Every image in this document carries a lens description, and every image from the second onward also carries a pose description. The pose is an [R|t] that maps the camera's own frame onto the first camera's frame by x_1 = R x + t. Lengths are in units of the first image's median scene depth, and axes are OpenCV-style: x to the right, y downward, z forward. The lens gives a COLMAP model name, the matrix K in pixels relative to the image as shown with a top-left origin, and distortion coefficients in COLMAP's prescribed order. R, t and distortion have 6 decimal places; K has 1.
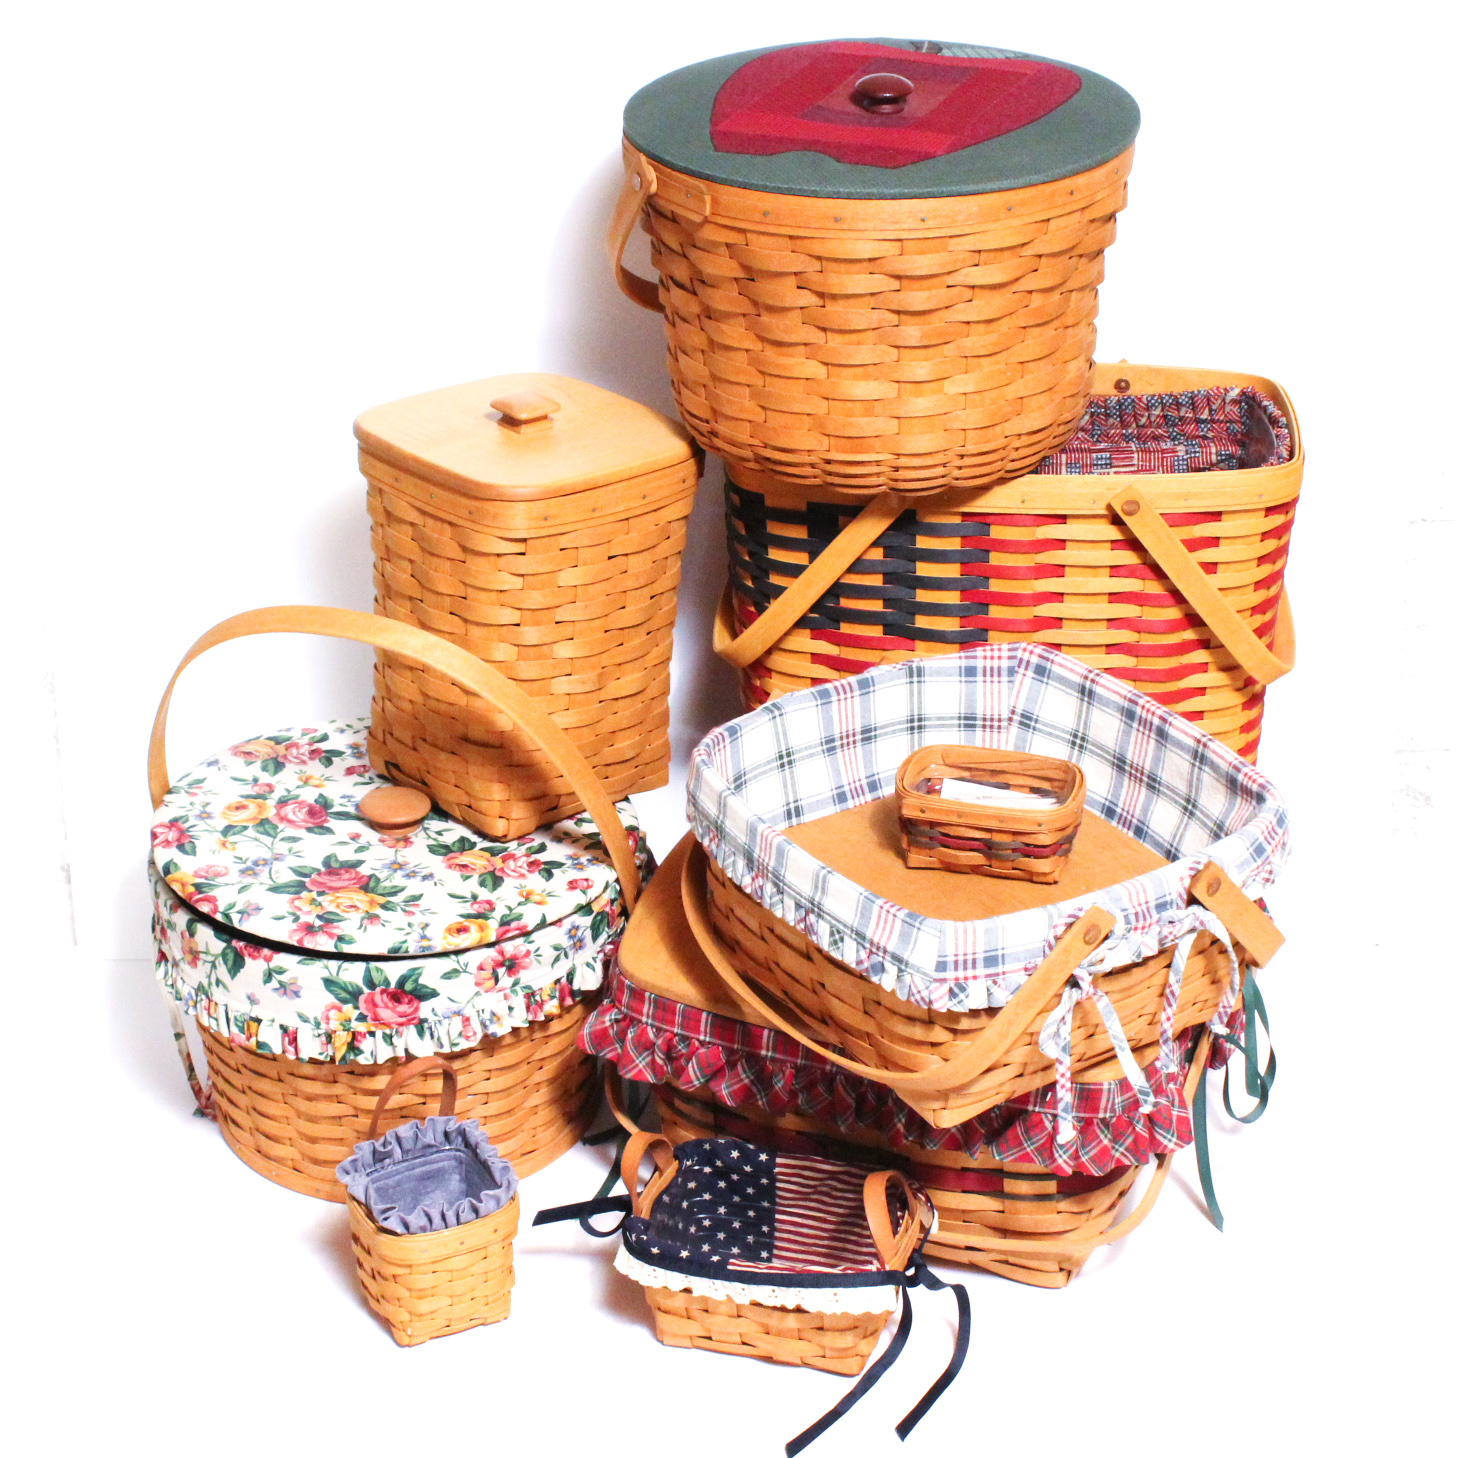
lens RADIAL K [[3395.6, 0, 690.3], [0, 3395.6, 748.5], [0, 0, 1]] dist [-0.082697, 0.212928]
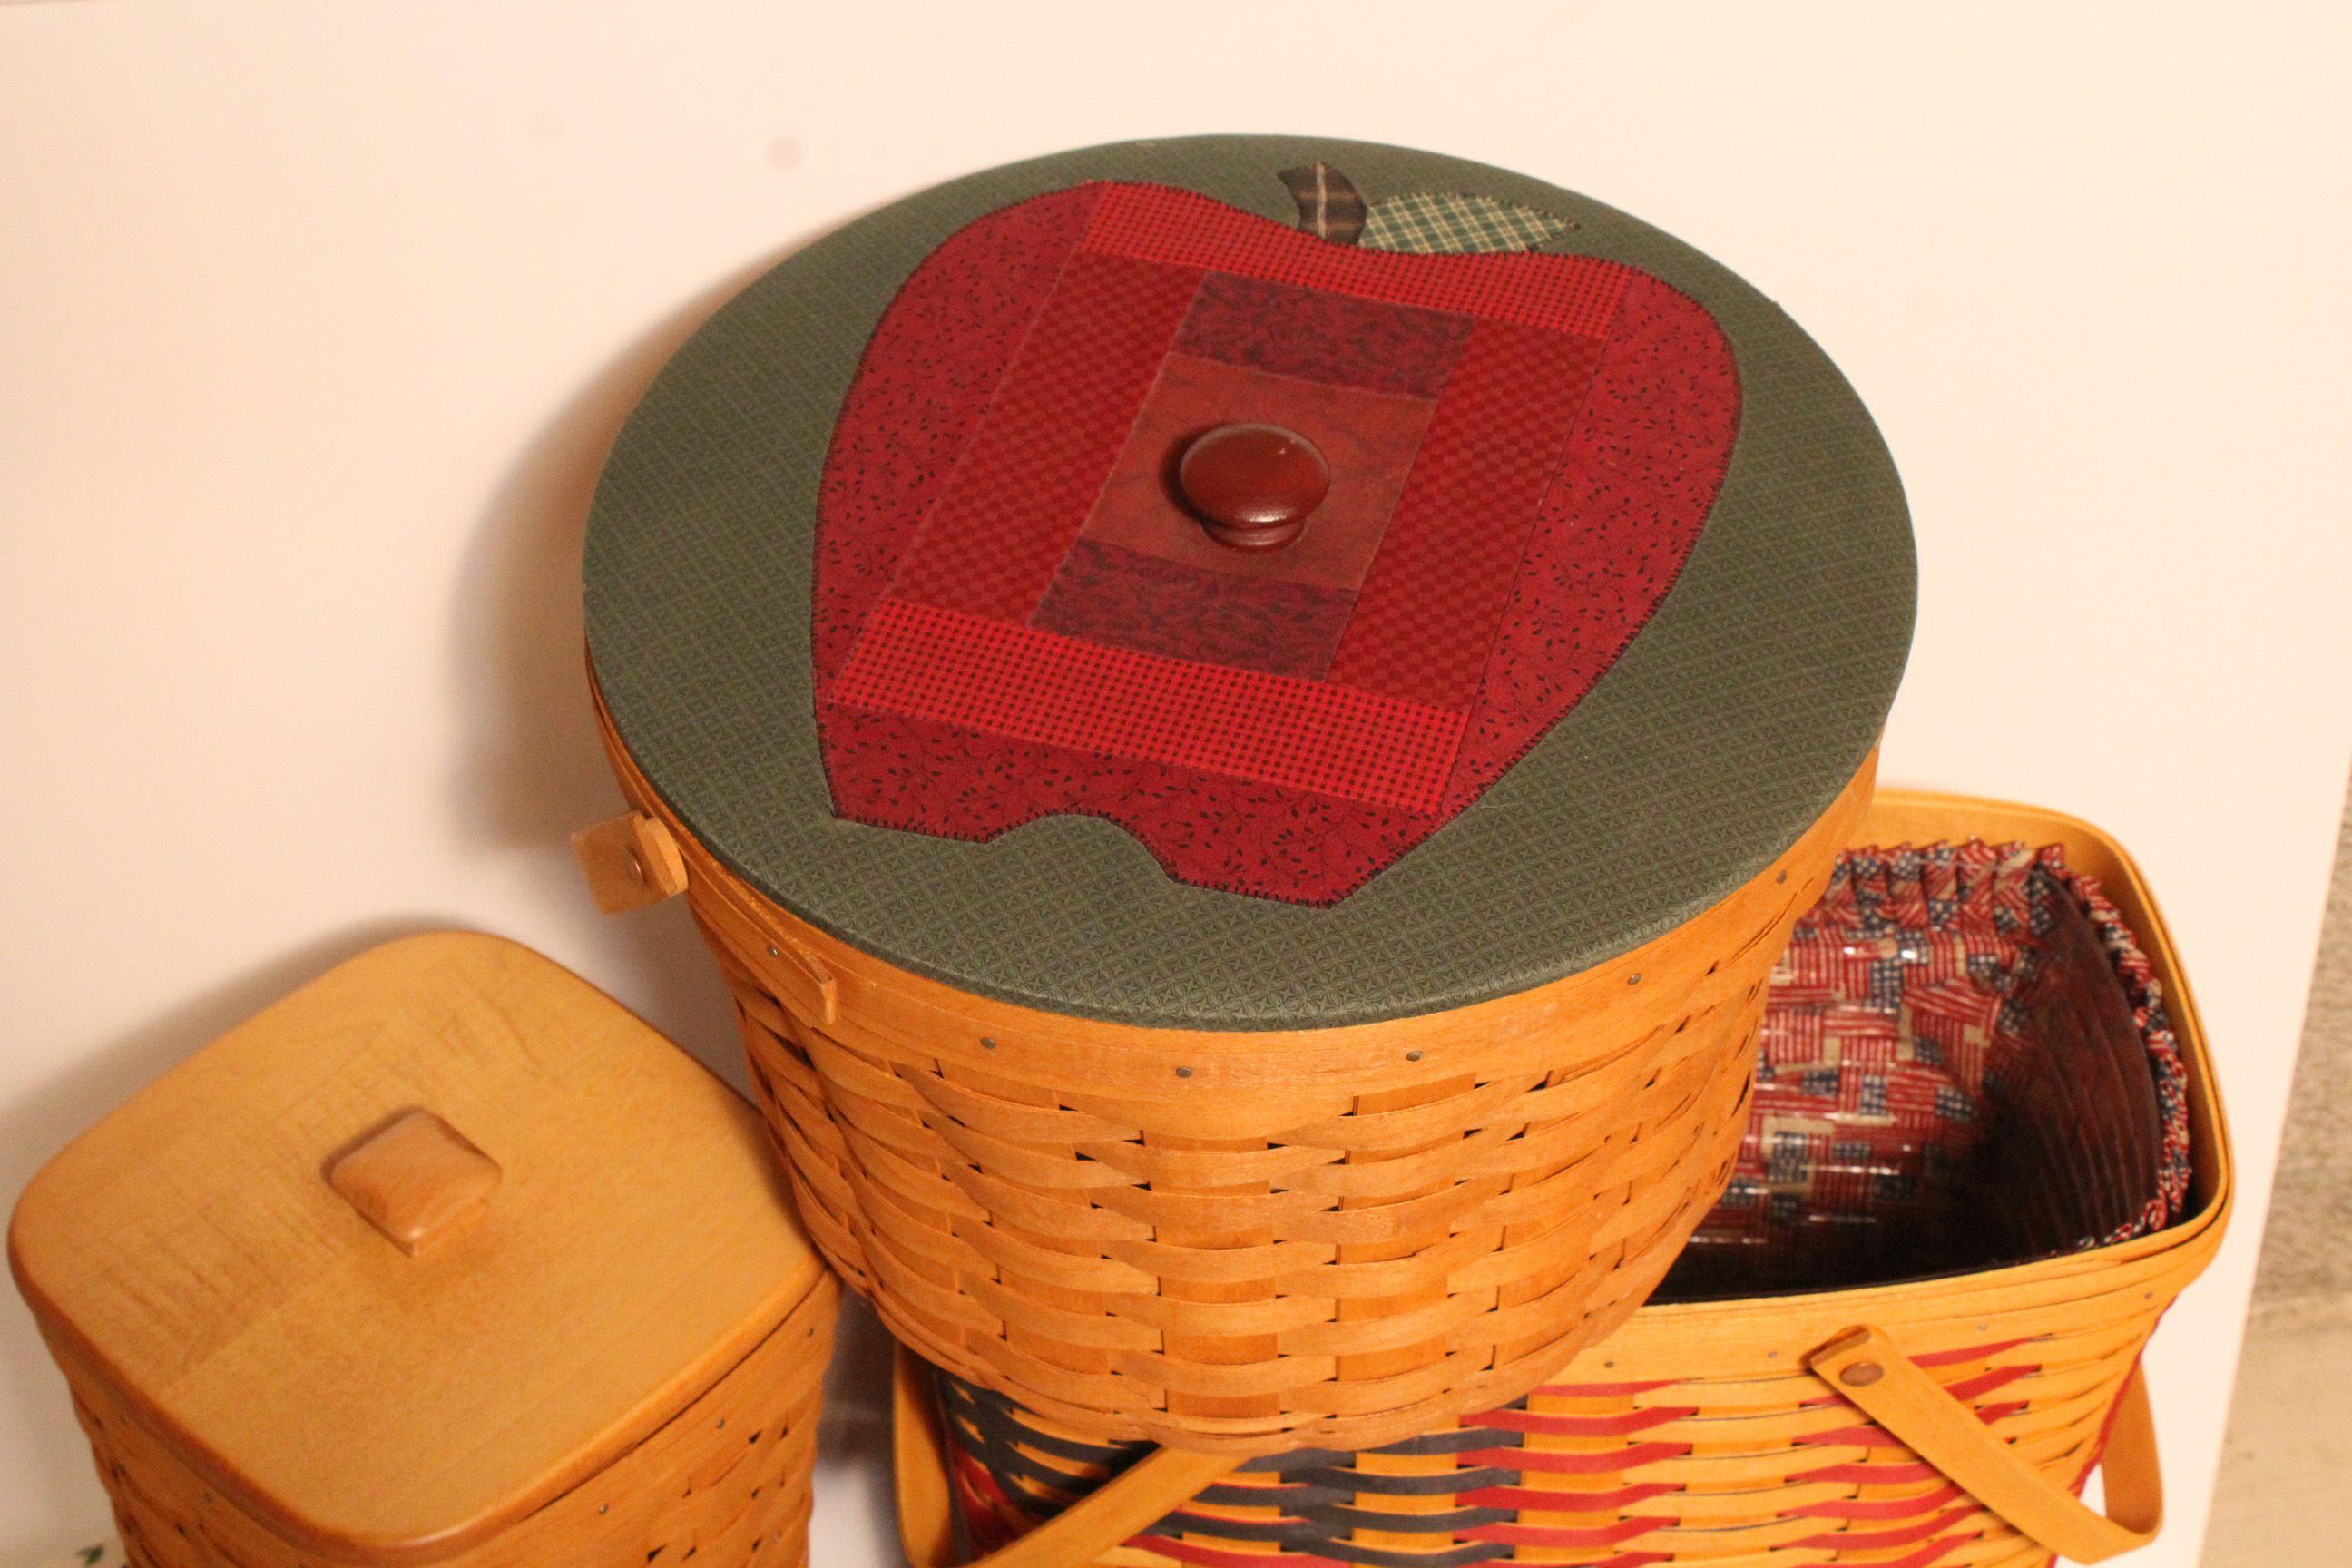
lens RADIAL K [[3792.6, 0, 1170.6], [0, 3792.6, 784.3], [0, 0, 1]] dist [0.005780, 0.033594]
pose [[0.993930, -0.075764, 0.079771, 0.010412], [0.048117, 0.951422, 0.304107, -0.290274], [-0.098936, -0.298423, 0.949292, 0.572289]]
